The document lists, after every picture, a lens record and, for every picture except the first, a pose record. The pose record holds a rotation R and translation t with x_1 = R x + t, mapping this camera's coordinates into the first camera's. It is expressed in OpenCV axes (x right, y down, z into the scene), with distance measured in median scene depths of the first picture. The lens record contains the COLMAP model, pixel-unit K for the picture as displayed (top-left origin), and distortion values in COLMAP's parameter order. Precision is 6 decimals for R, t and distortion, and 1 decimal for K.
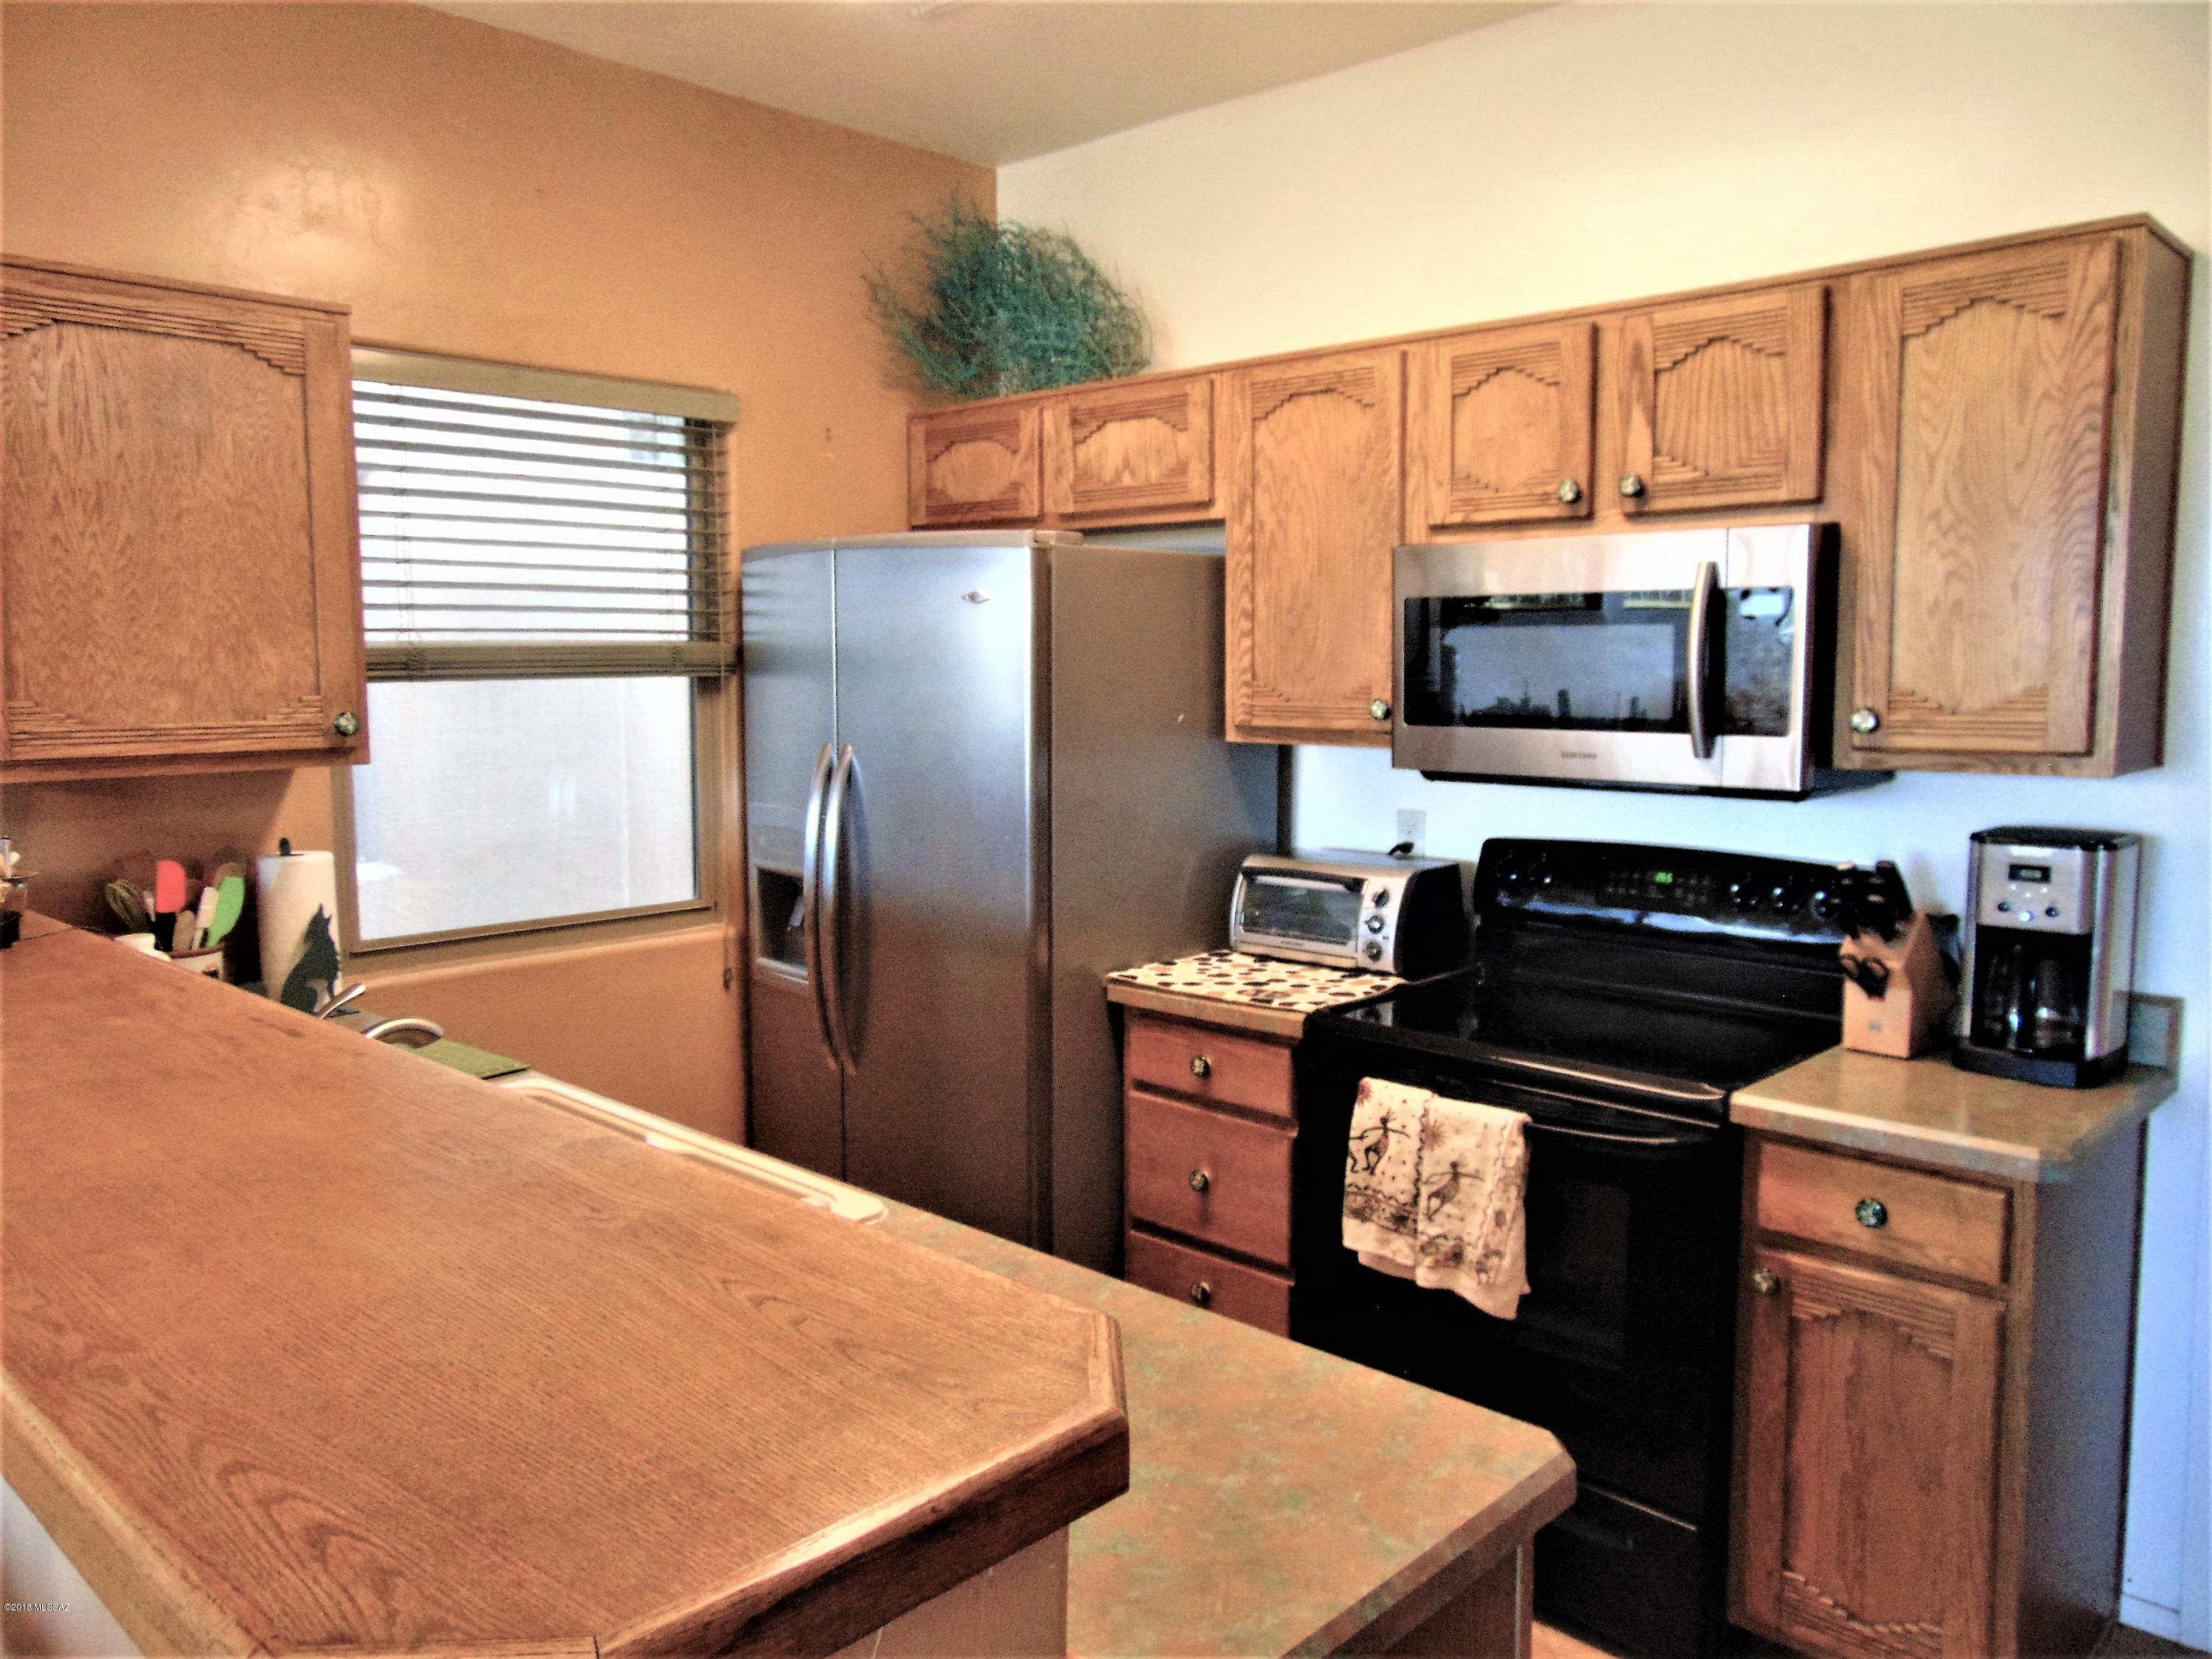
lens RADIAL K [[1641.7, 0, 1106.0], [0, 1641.7, 829.5], [0, 0, 1]] dist [-0.040572, 0.075549]
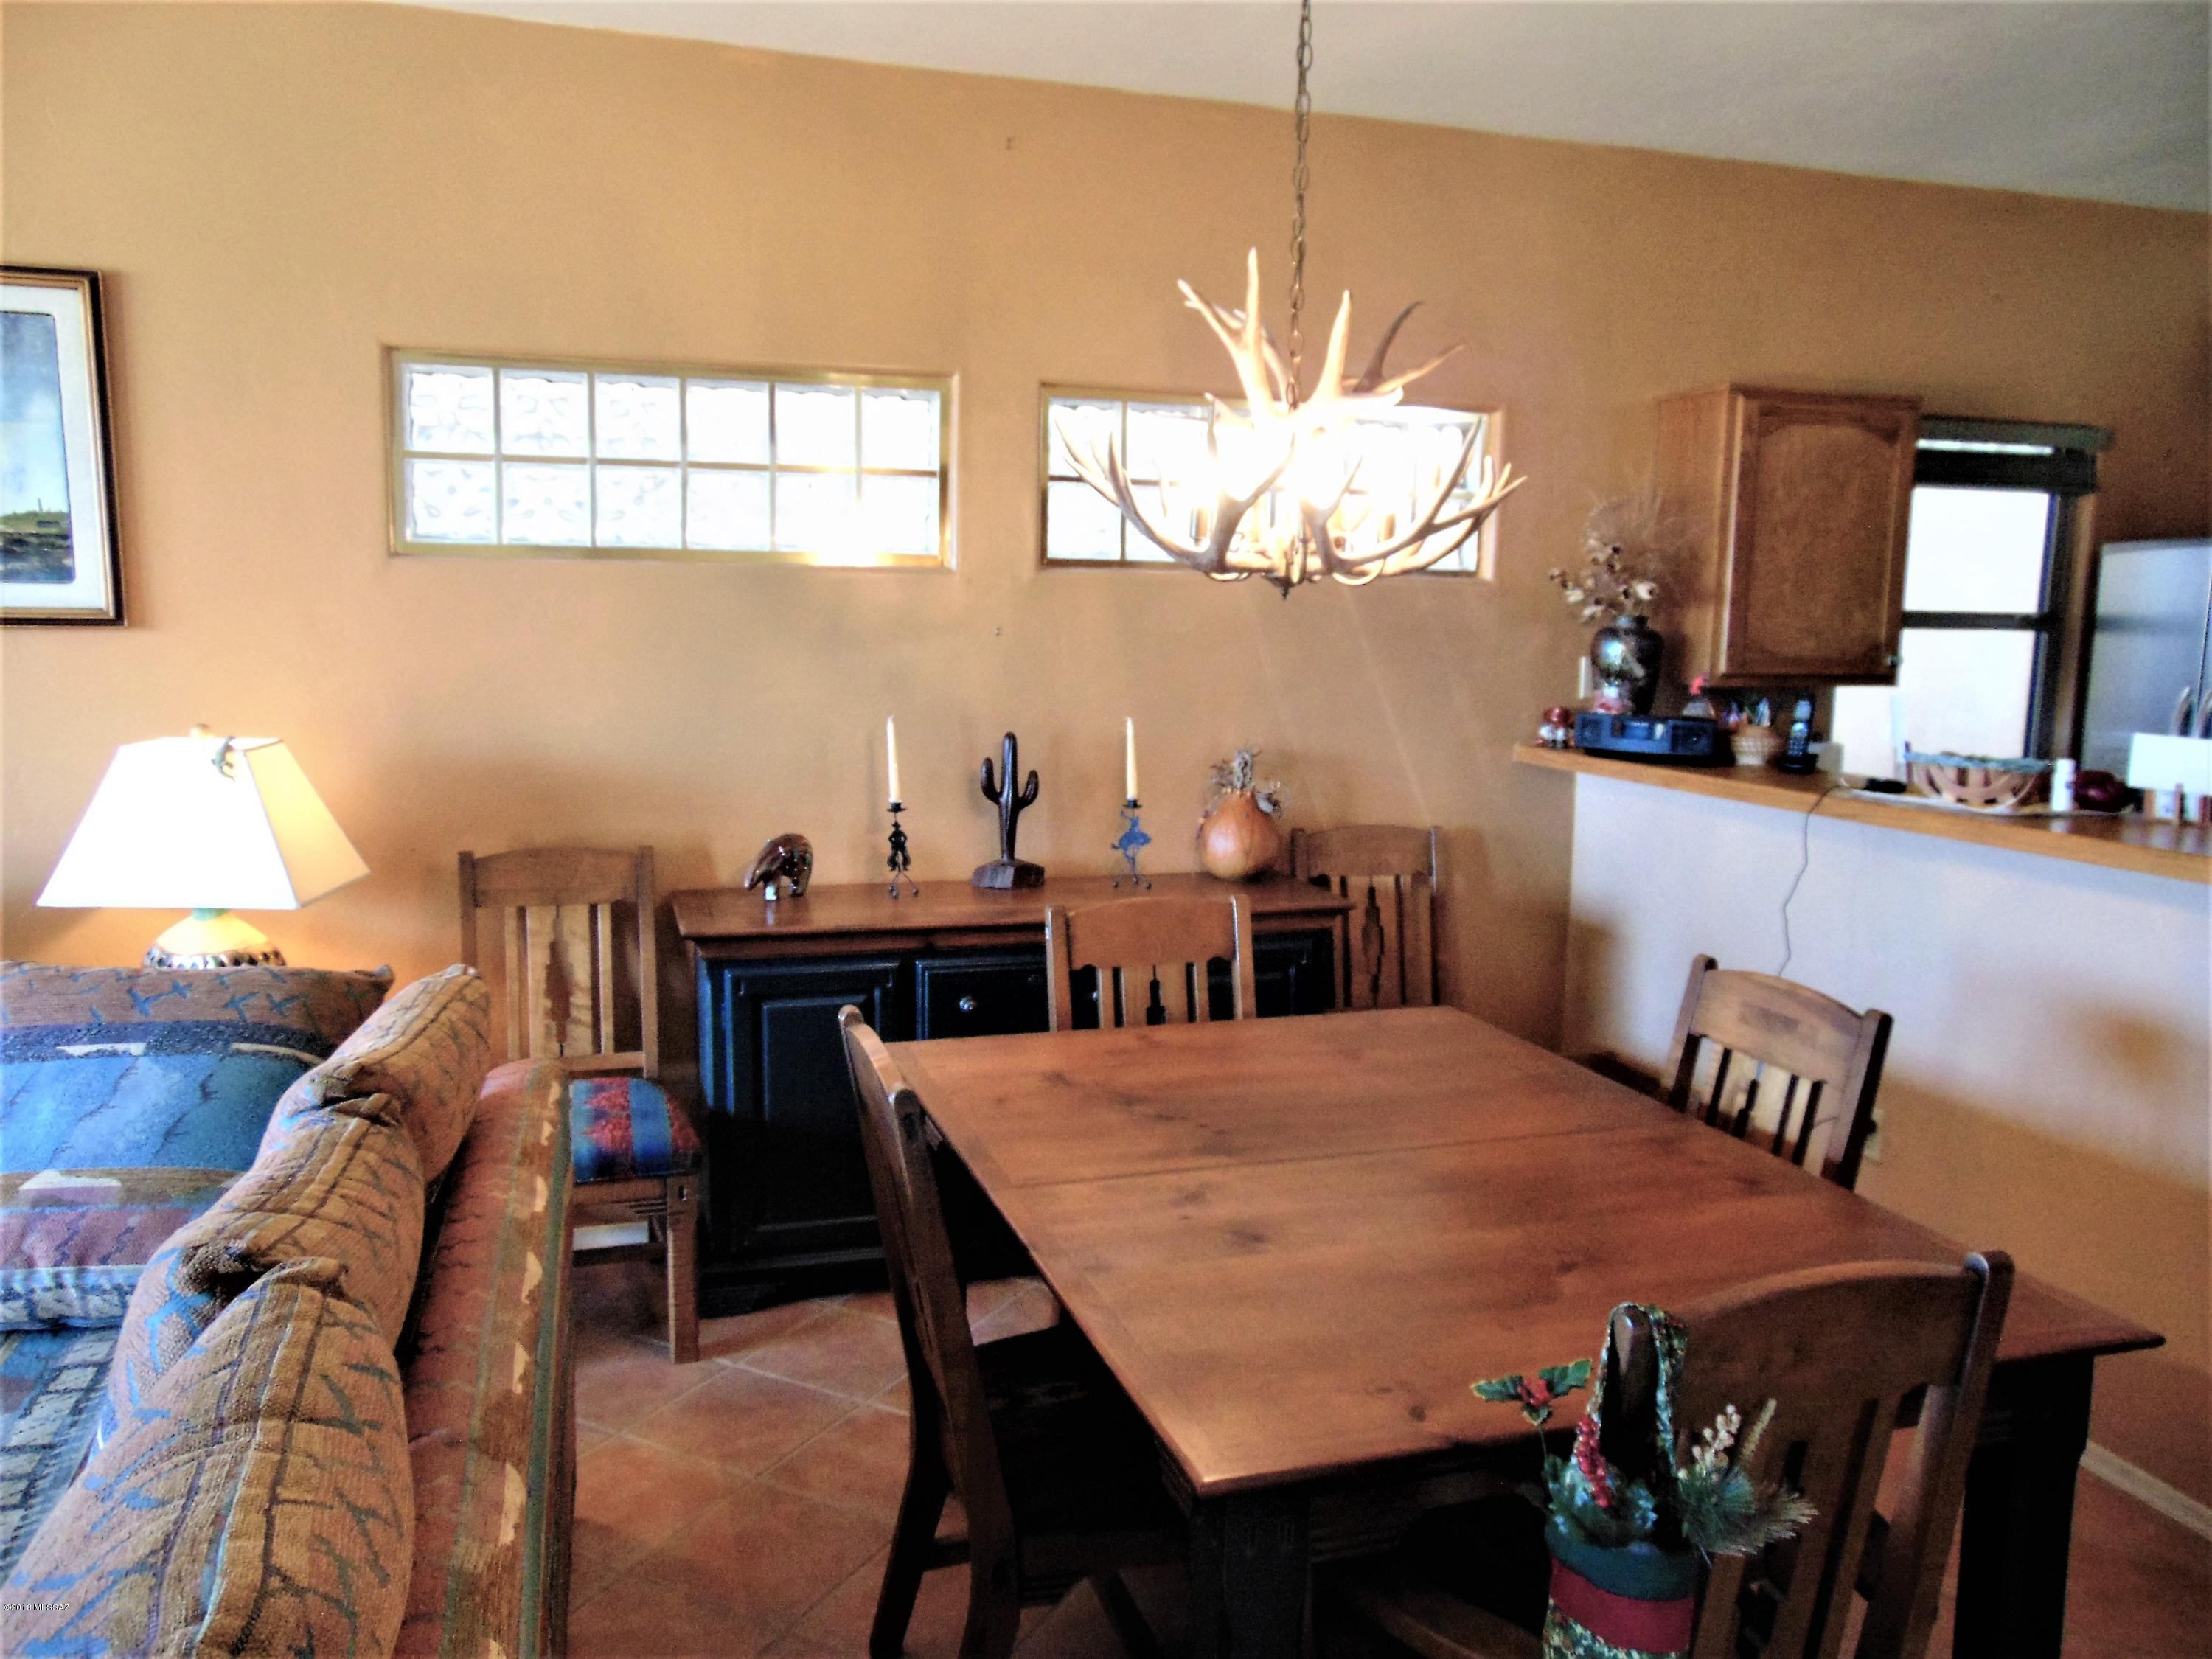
lens RADIAL K [[1641.7, 0, 1106.0], [0, 1641.7, 829.5], [0, 0, 1]] dist [-0.040572, 0.075549]
pose [[0.876323, 0.080185, -0.475003, -0.279448], [-0.068066, 0.996767, 0.042690, 0.115906], [0.476890, -0.005079, 0.878948, -1.053276]]
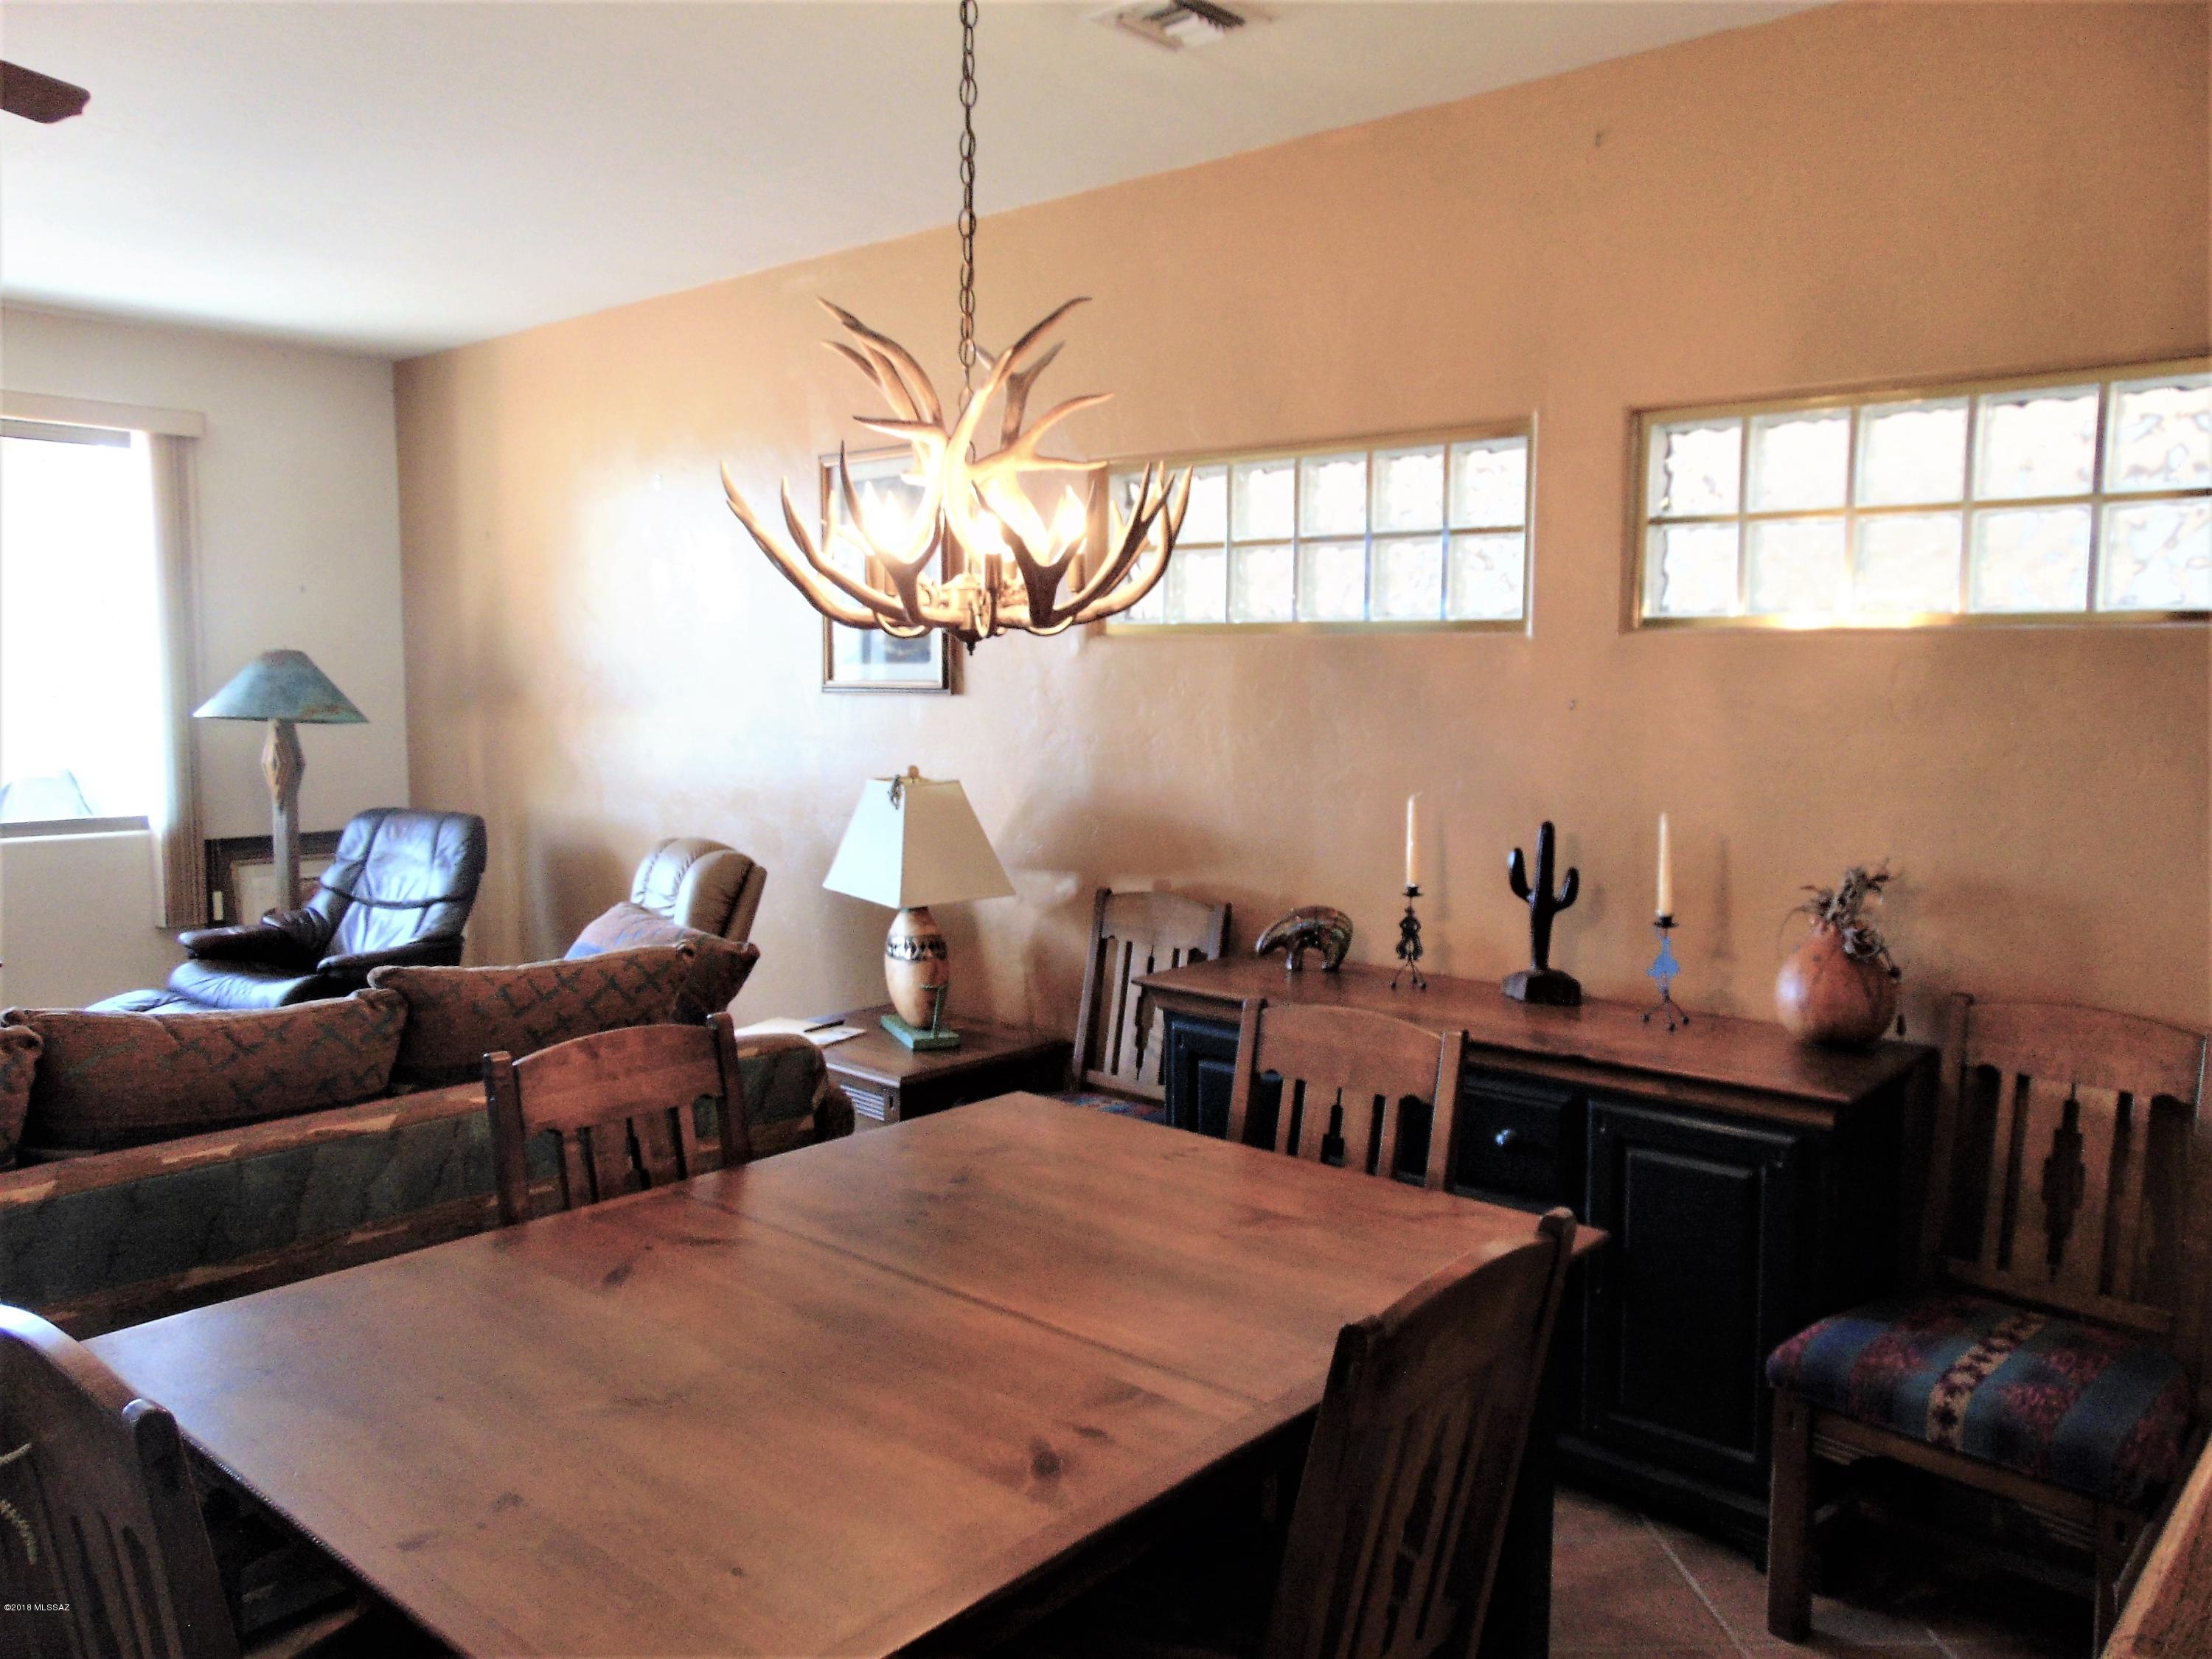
lens RADIAL K [[1663.5, 0, 1106.0], [0, 1663.5, 829.5], [0, 0, 1]] dist [-0.055695, 0.088624]
pose [[0.037919, 0.097002, -0.994562, 1.065897], [-0.113721, 0.989230, 0.092146, -0.140830], [0.992789, 0.109609, 0.048542, 1.385024]]
